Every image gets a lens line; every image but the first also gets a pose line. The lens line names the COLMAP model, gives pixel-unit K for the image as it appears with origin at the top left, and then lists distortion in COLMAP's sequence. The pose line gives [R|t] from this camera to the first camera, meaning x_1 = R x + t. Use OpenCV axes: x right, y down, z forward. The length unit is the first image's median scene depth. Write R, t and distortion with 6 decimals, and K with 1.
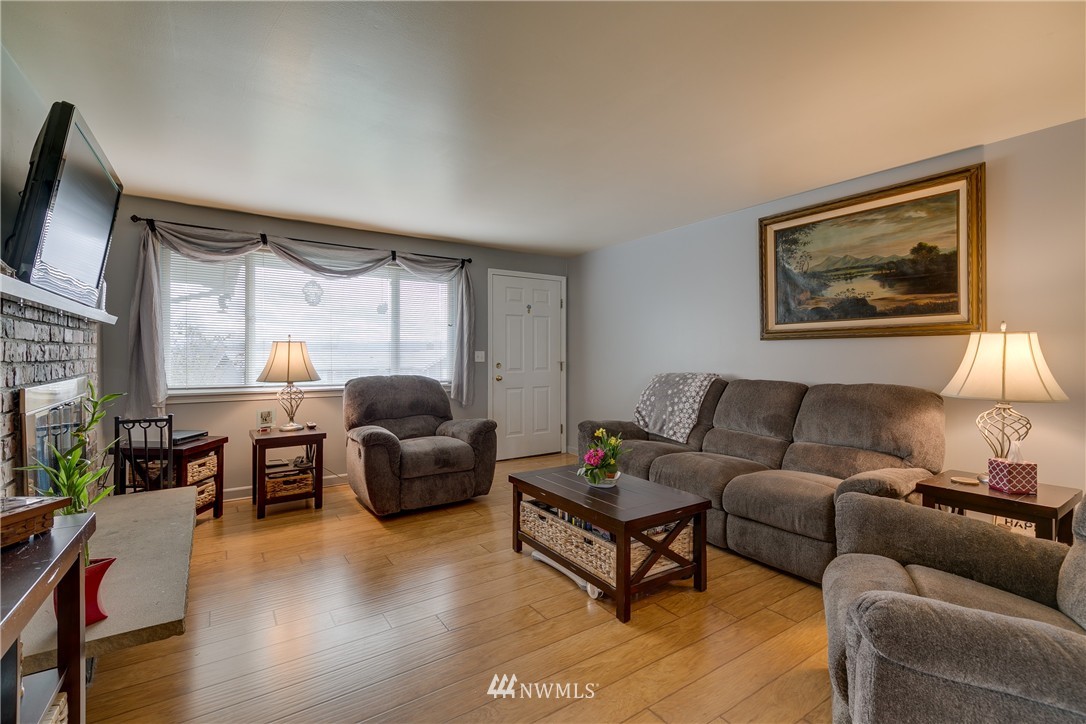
lens RADIAL K [[482.7, 0, 542.2], [0, 482.7, 347.9], [0, 0, 1]] dist [-0.000965, -0.004468]
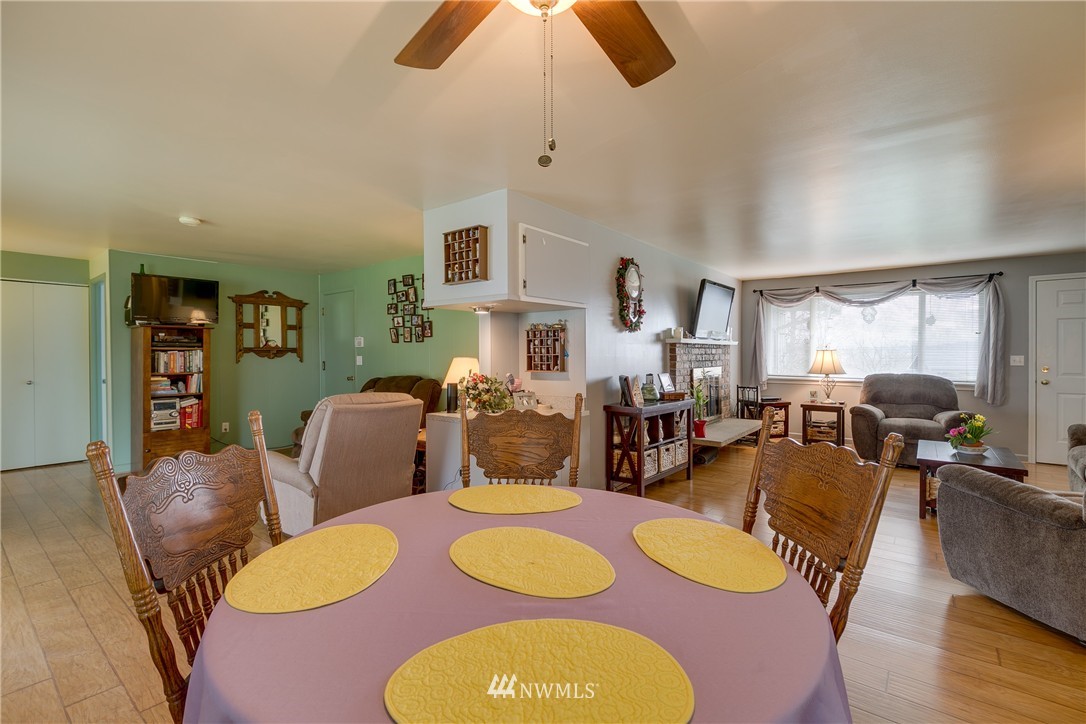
lens RADIAL K [[482.7, 0, 545.5], [0, 482.7, 359.0], [0, 0, 1]] dist [-0.000965, -0.004468]
pose [[0.295379, 0.008960, -0.955338, 0.778770], [0.012494, 0.999834, 0.013240, -0.017412], [0.955299, -0.015847, 0.295218, -0.420050]]
